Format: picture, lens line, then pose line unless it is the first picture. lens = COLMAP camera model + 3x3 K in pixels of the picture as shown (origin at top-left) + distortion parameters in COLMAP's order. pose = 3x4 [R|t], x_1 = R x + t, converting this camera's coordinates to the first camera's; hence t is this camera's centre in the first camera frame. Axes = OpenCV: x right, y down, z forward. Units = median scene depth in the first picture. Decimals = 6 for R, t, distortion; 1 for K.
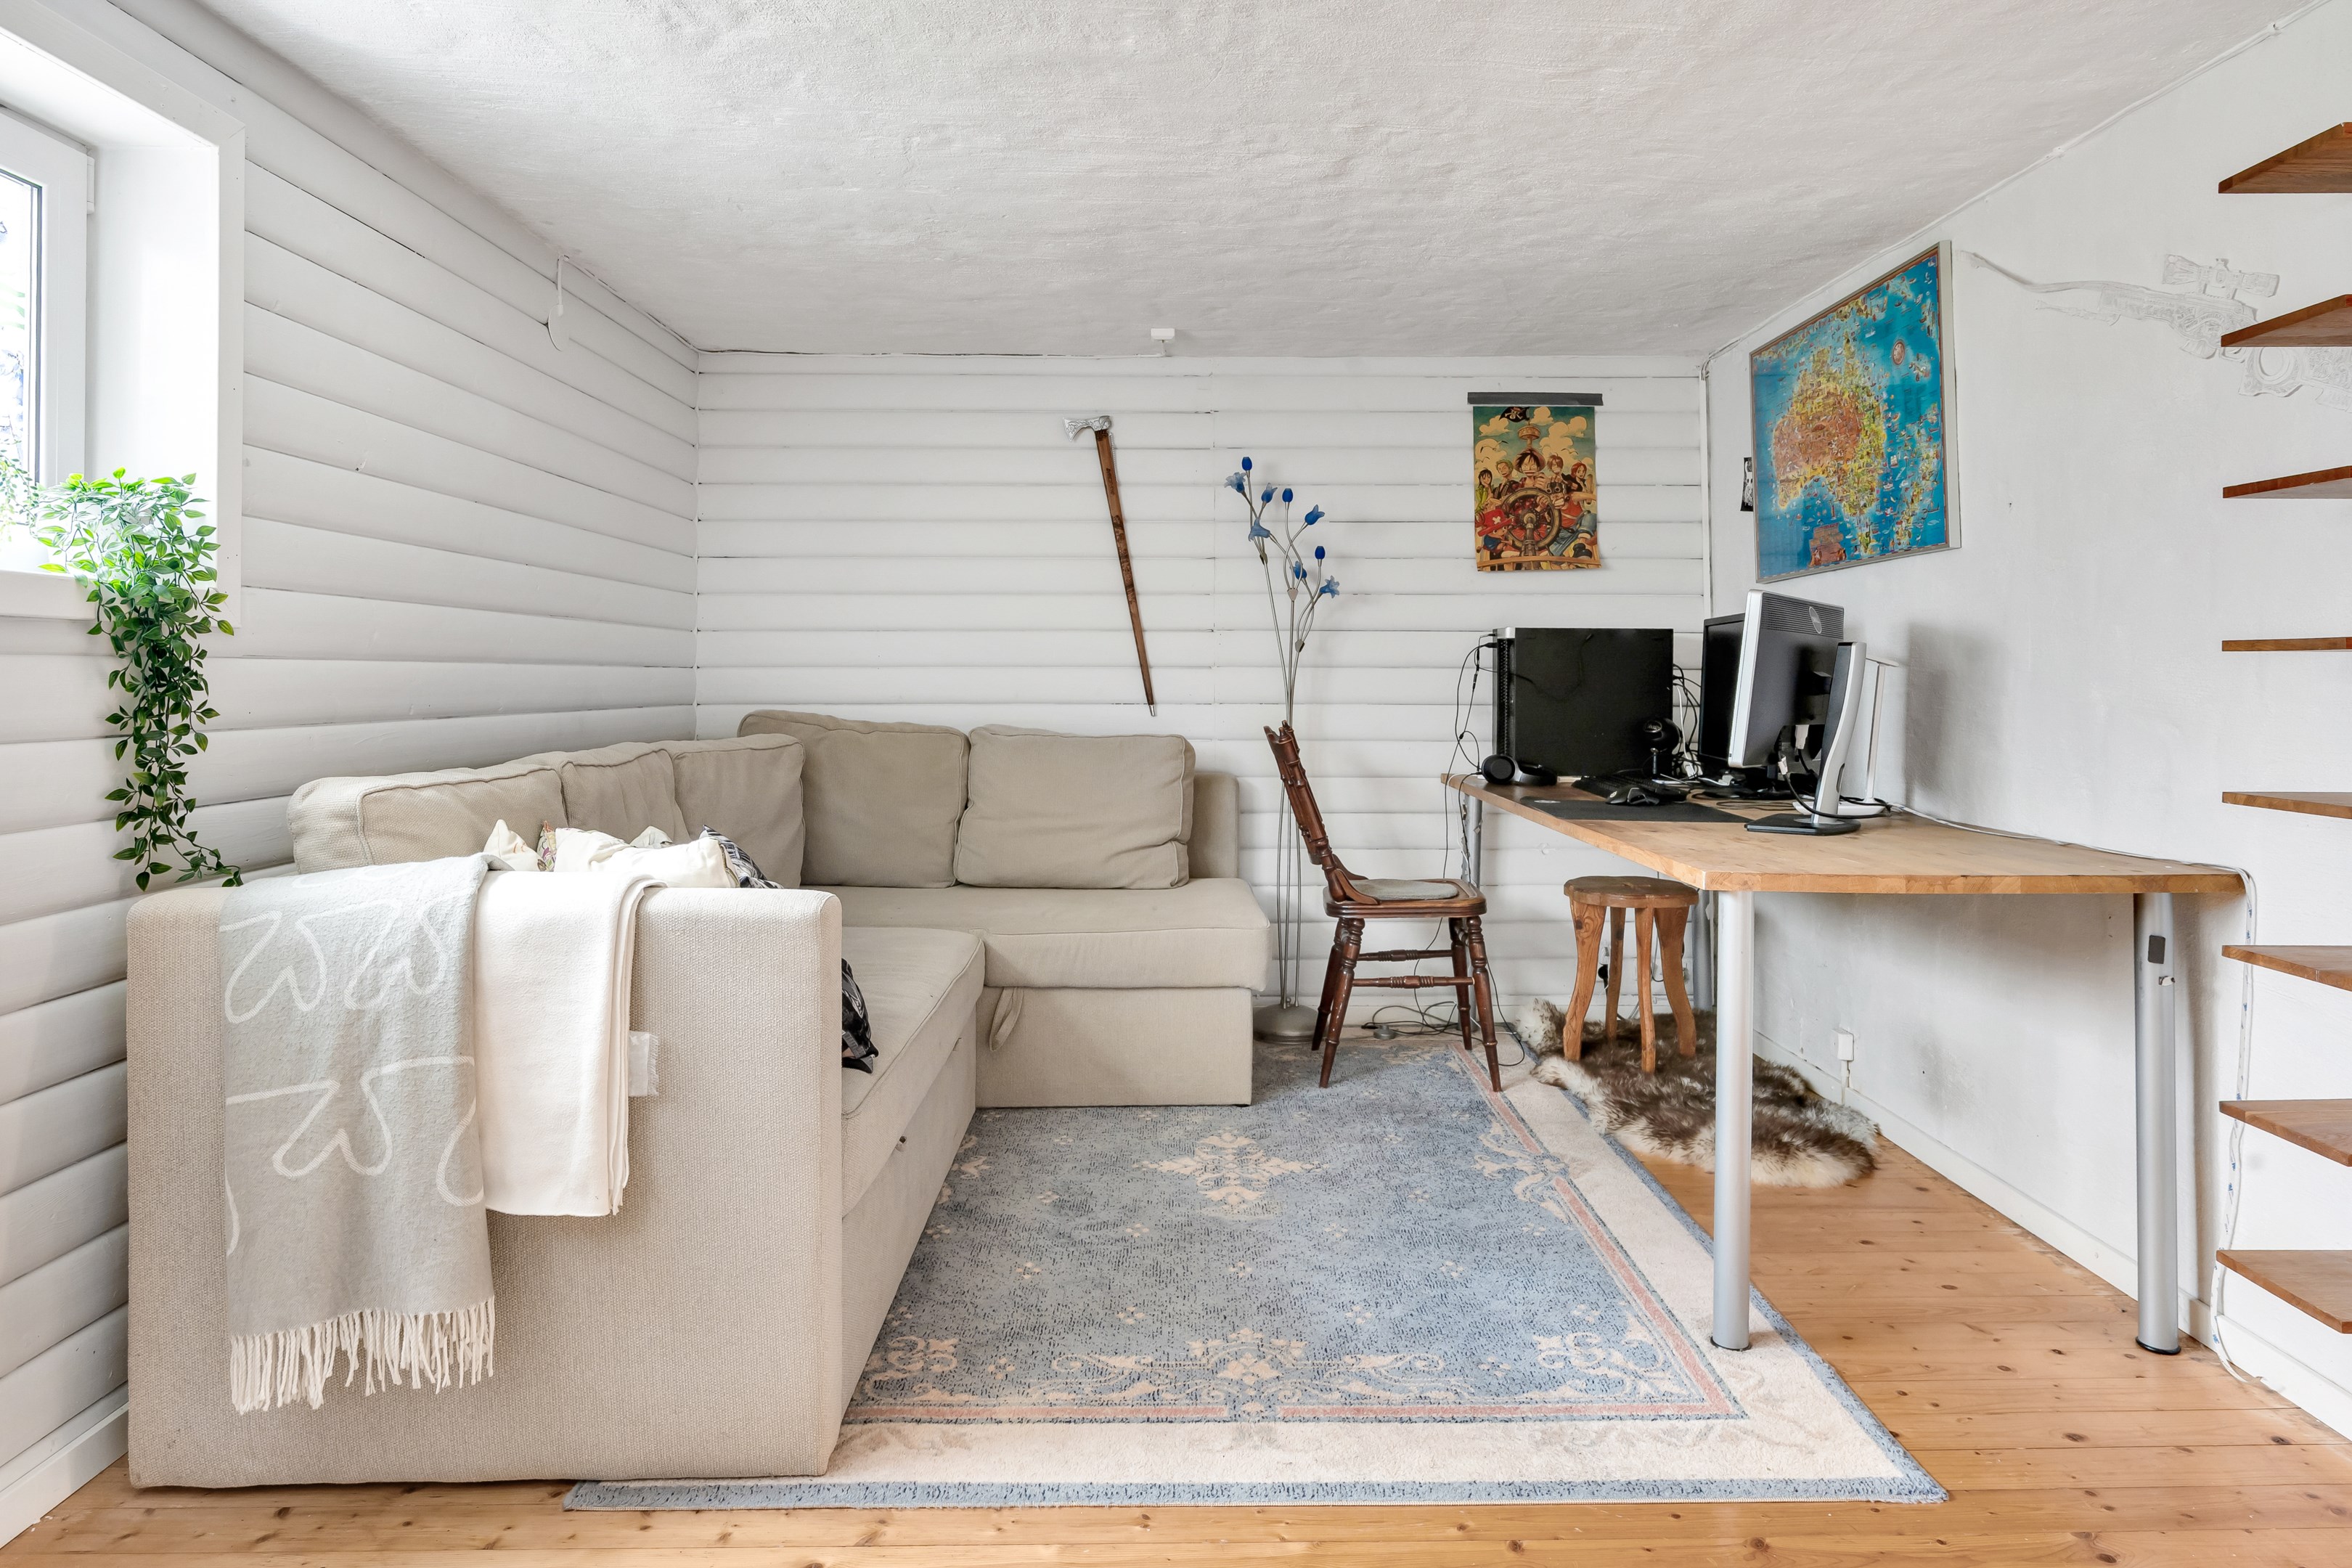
lens RADIAL K [[1383.3, 0, 1179.2], [0, 1383.3, 678.5], [0, 0, 1]] dist [0.003699, -0.002434]
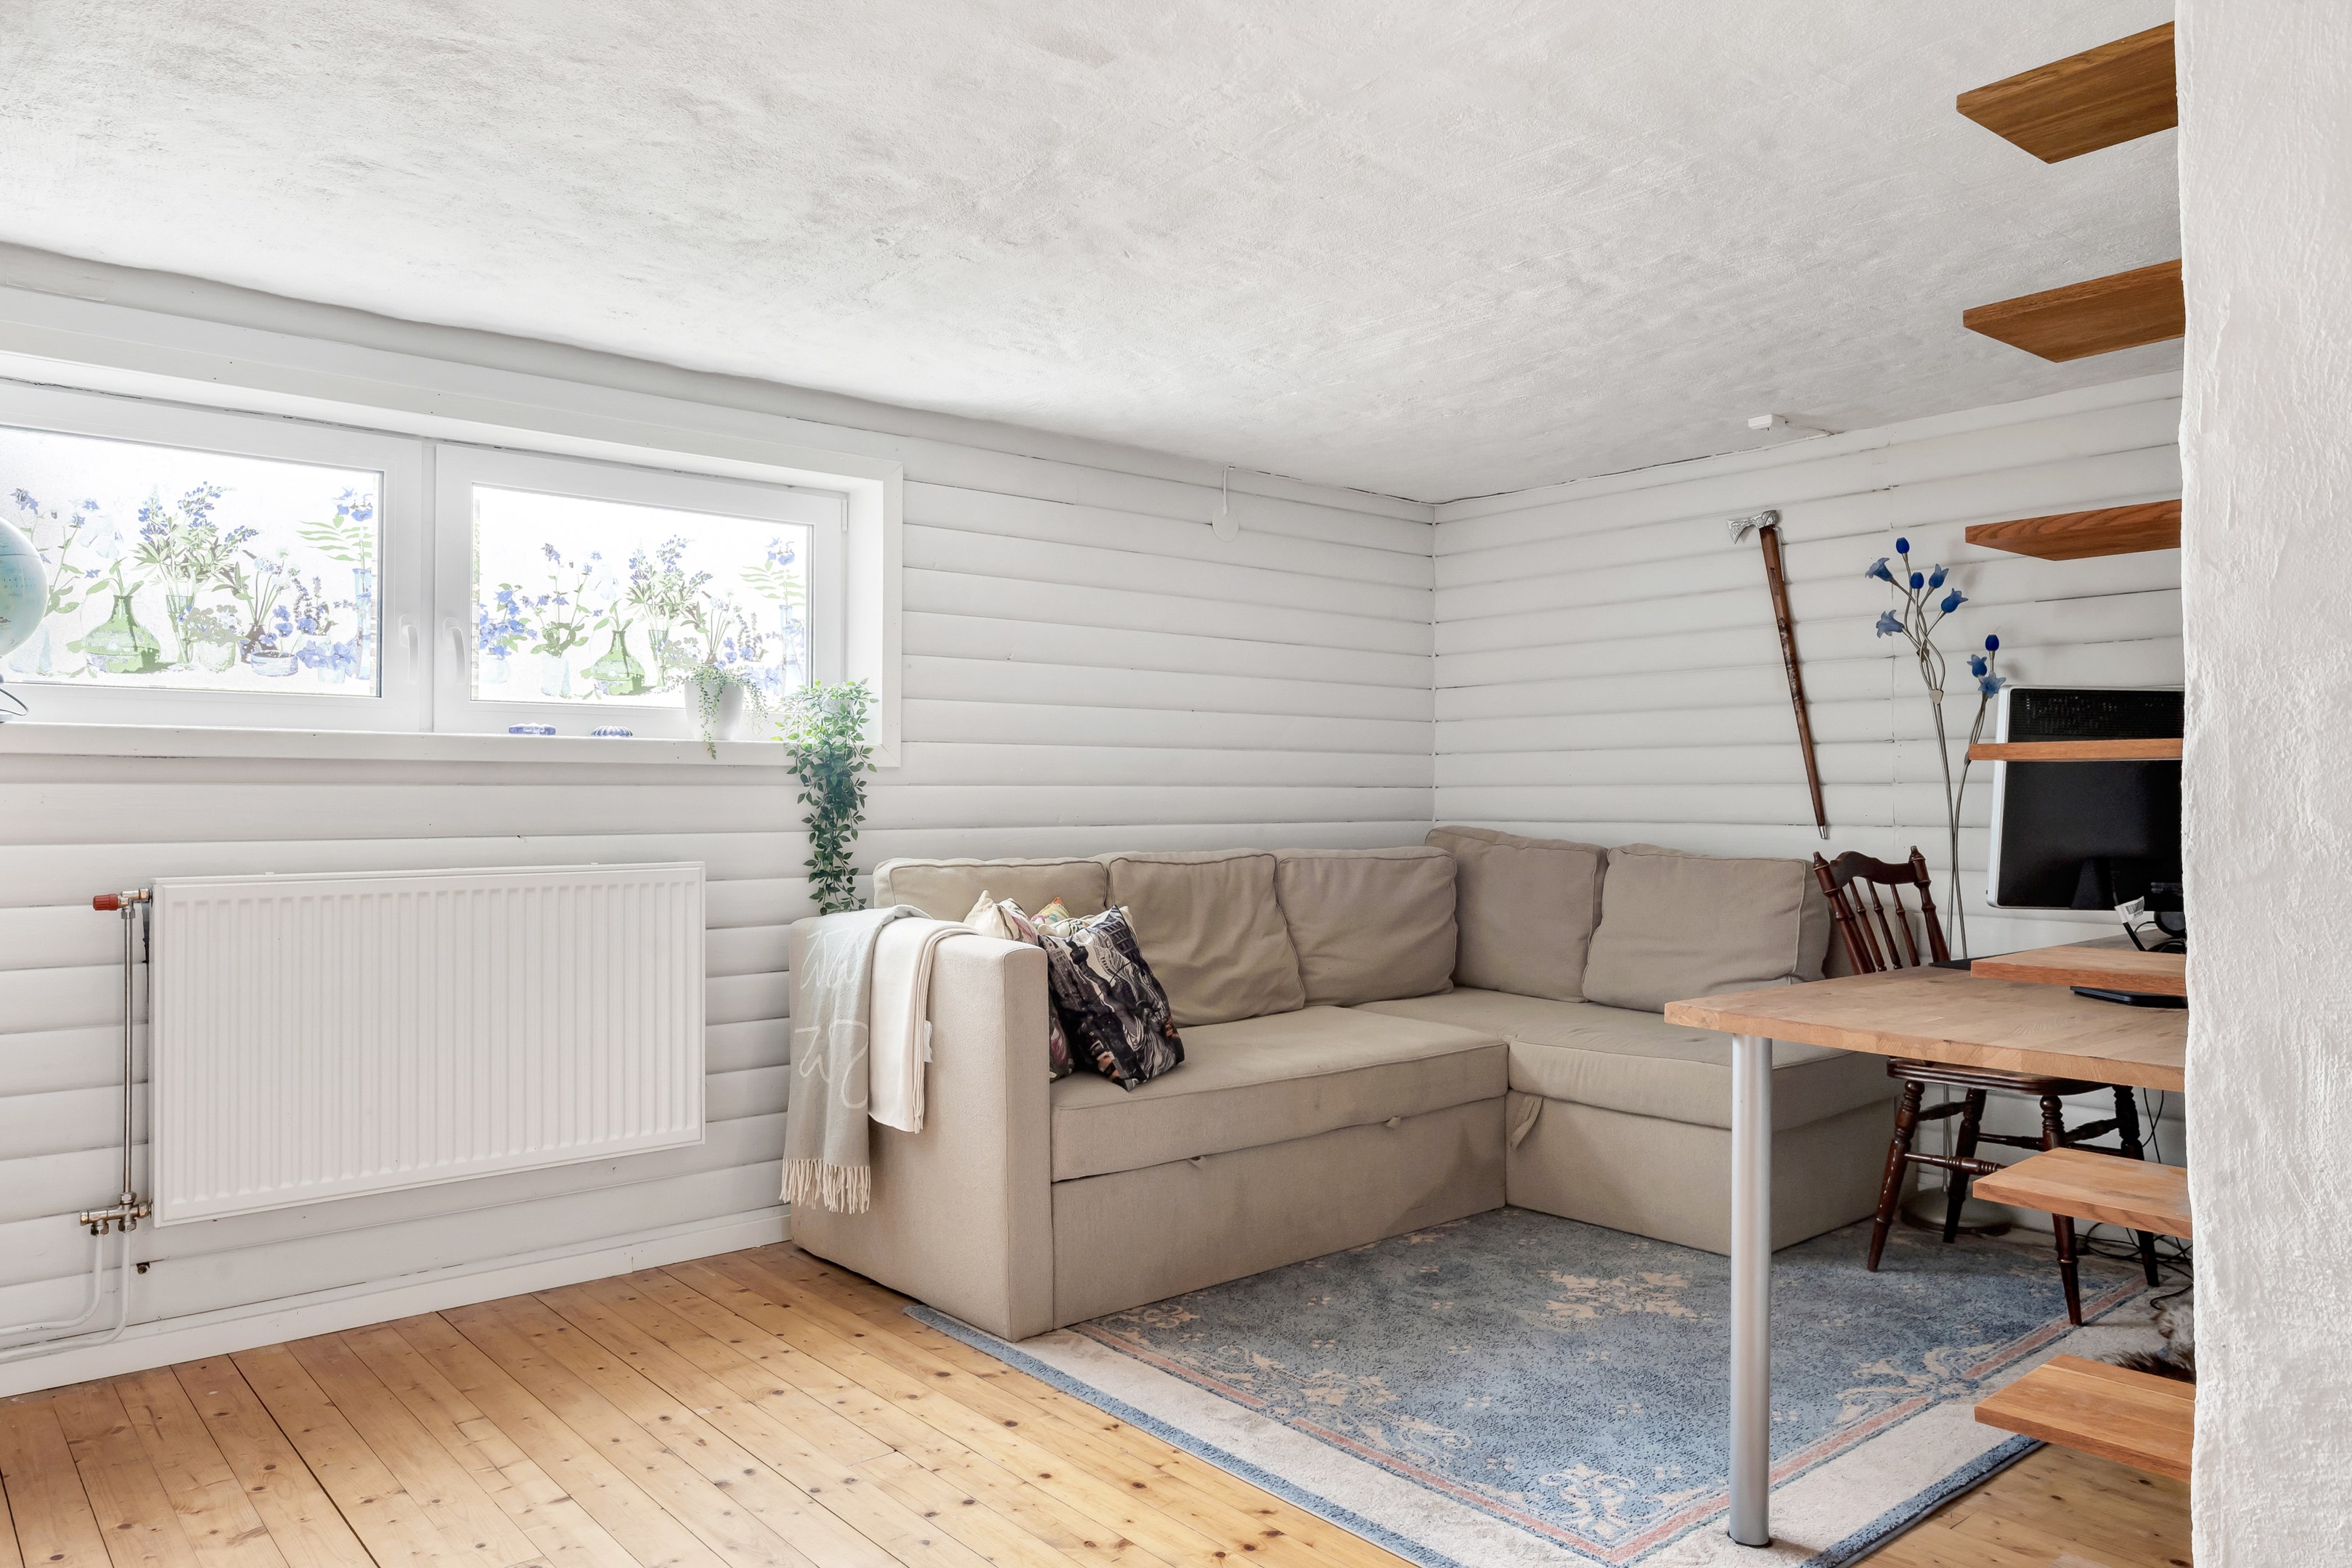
lens RADIAL K [[1574.2, 0, 1176.0], [0, 1574.2, 784.0], [0, 0, 1]] dist [0.008863, 0.000962]
pose [[0.634233, -0.007268, -0.773108, 0.794310], [0.001133, 0.999963, -0.008471, -0.000183], [0.773141, 0.004496, 0.634218, 0.052100]]
